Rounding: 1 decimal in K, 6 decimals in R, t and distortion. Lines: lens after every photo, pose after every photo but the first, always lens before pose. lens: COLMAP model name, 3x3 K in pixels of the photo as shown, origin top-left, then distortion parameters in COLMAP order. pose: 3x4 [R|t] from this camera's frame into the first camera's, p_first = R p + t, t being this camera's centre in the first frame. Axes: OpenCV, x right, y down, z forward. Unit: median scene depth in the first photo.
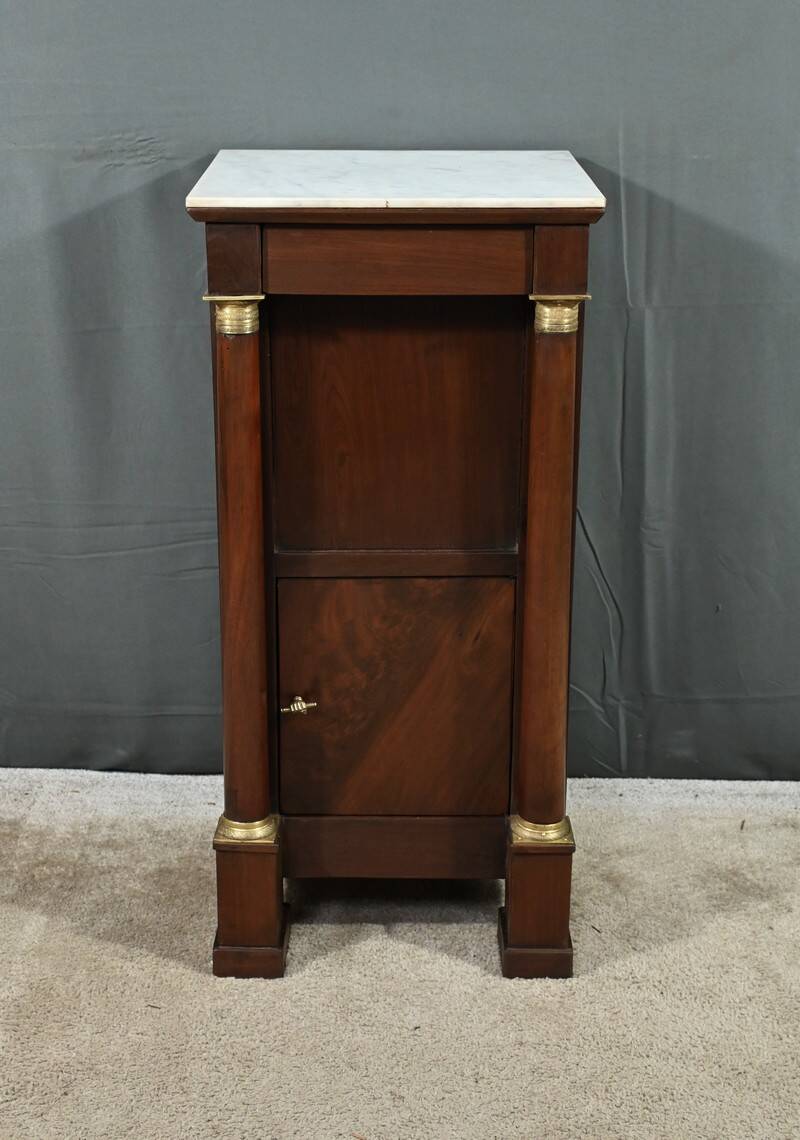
lens RADIAL K [[1972.0, 0, 400.2], [0, 1972.0, 609.4], [0, 0, 1]] dist [-0.006303, 0.000000]
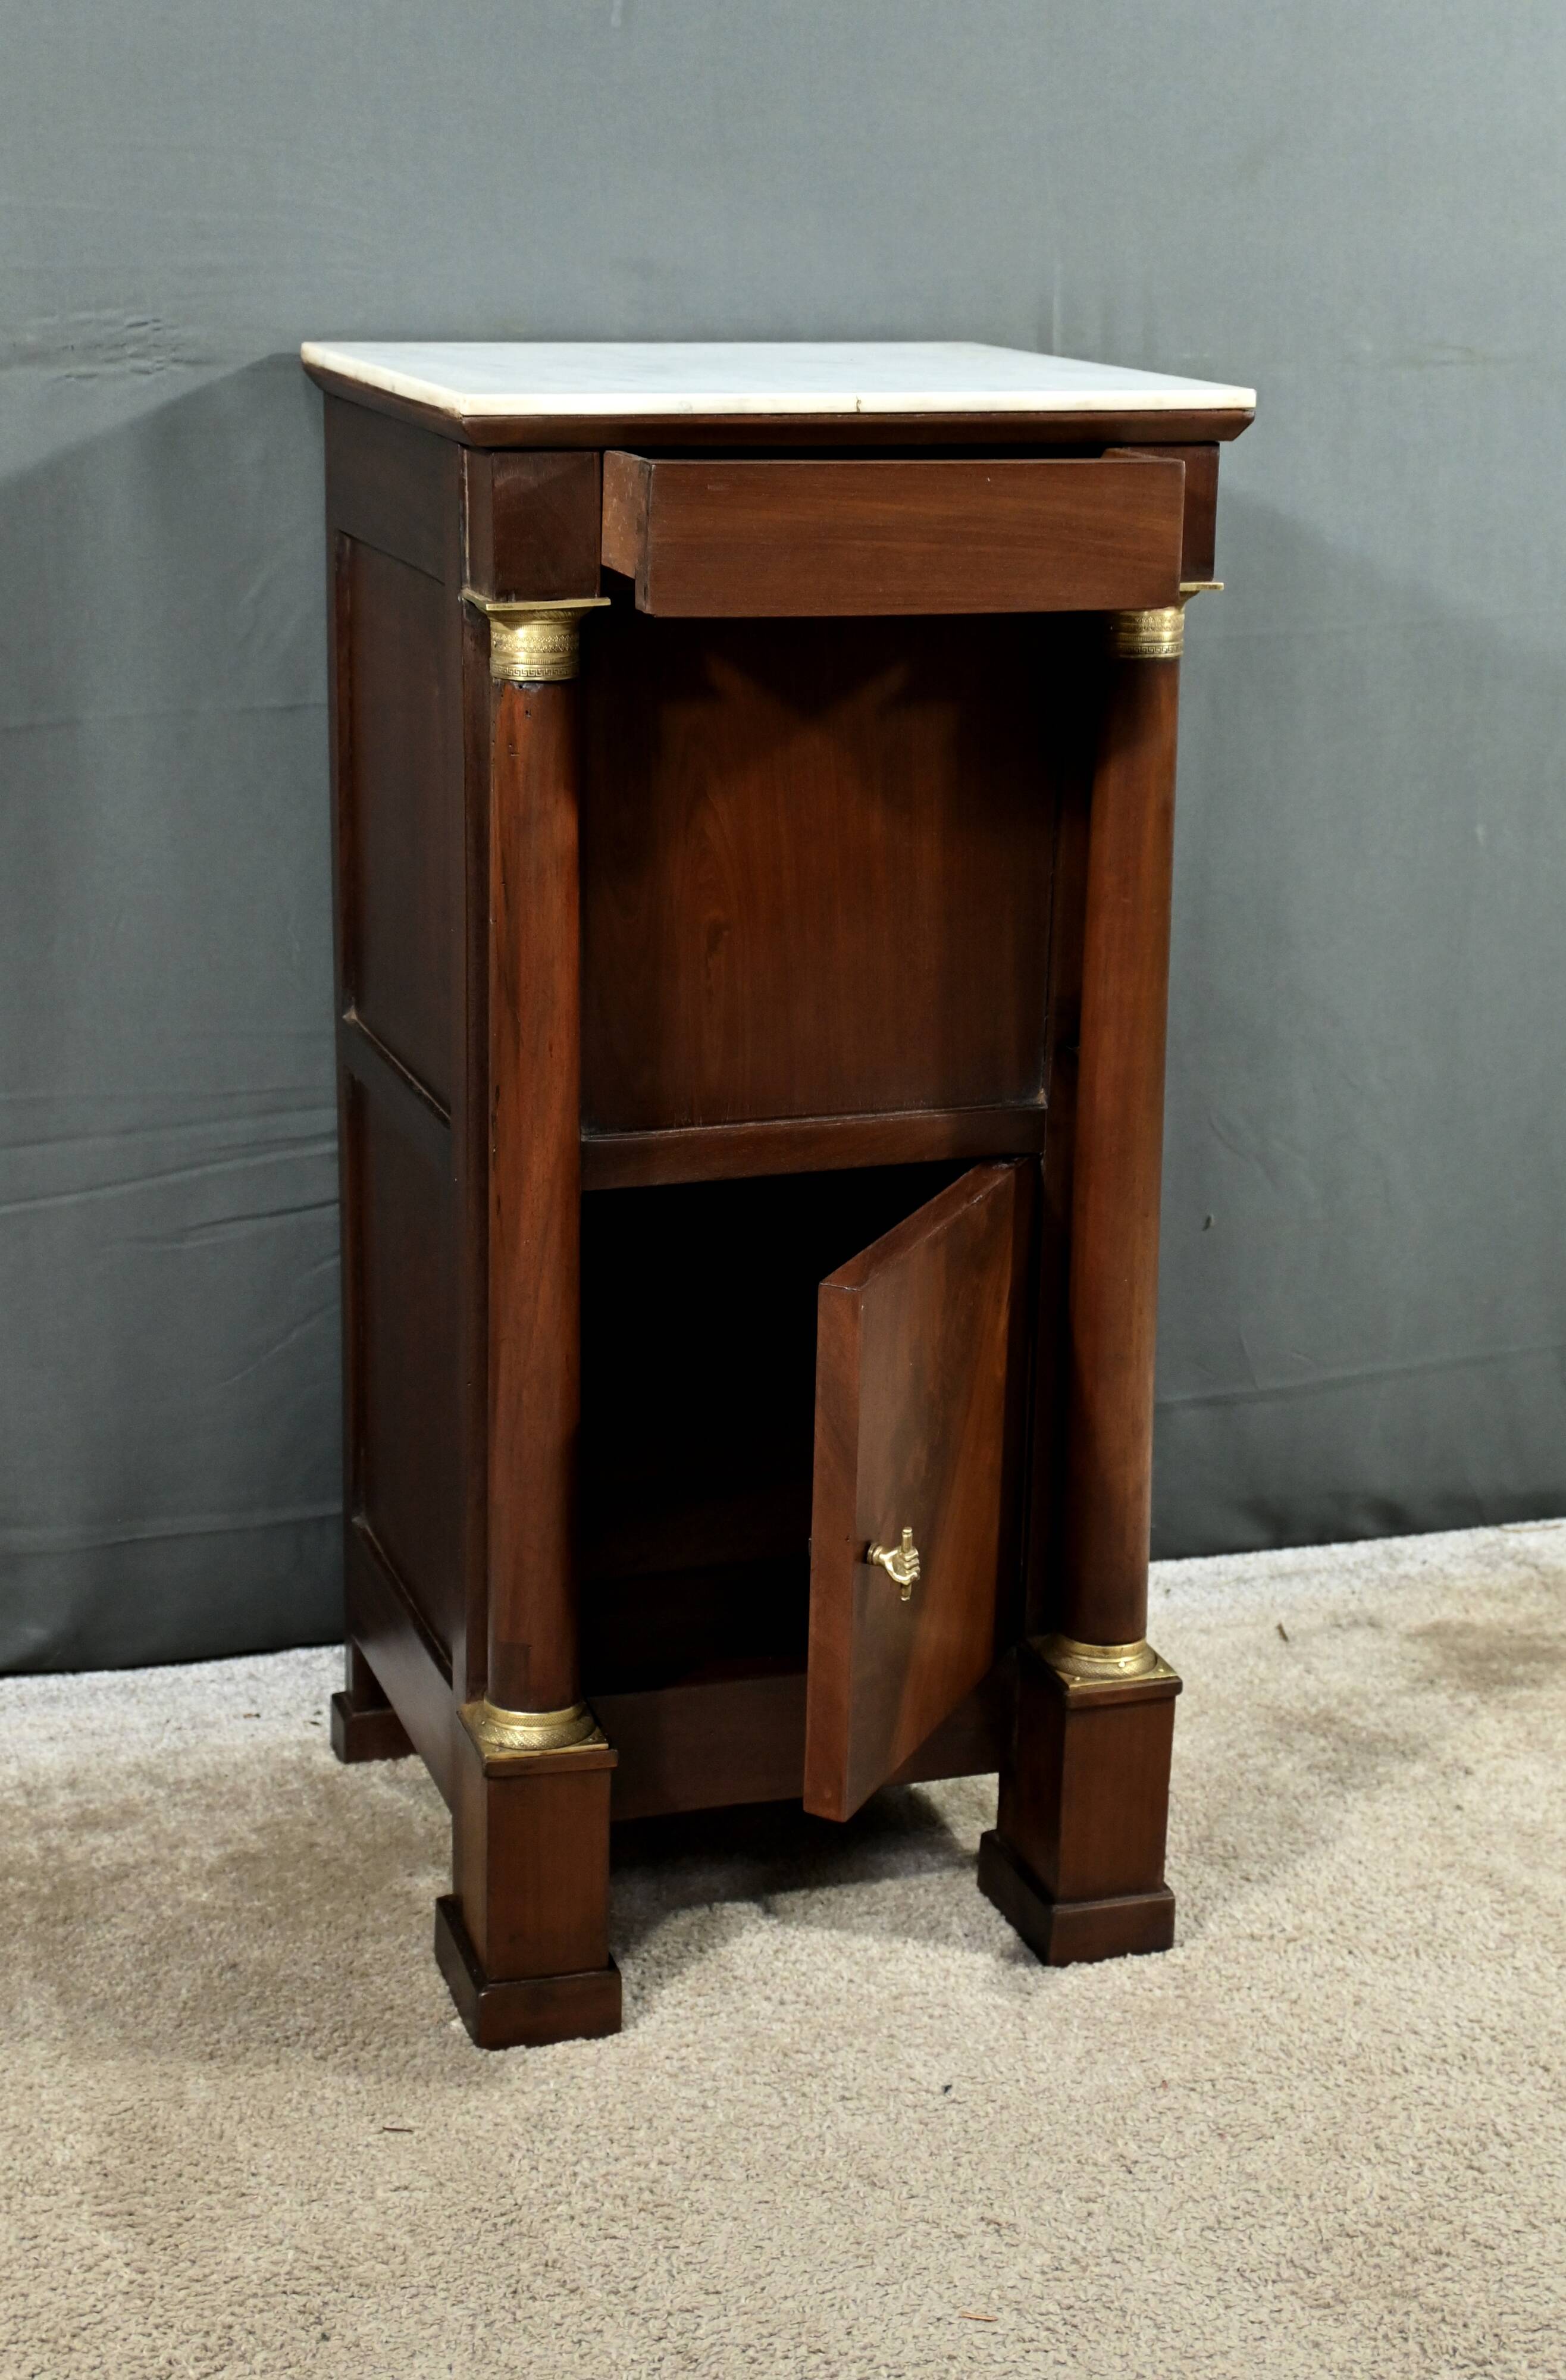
lens RADIAL K [[3632.0, 0, 795.5], [0, 3632.0, 1128.5], [0, 0, 1]] dist [-0.005909, 0.000000]
pose [[0.948241, -0.069332, 0.309889, -0.263417], [0.091591, 0.994115, -0.057848, 0.022516], [-0.304054, 0.083237, 0.949011, 0.126213]]
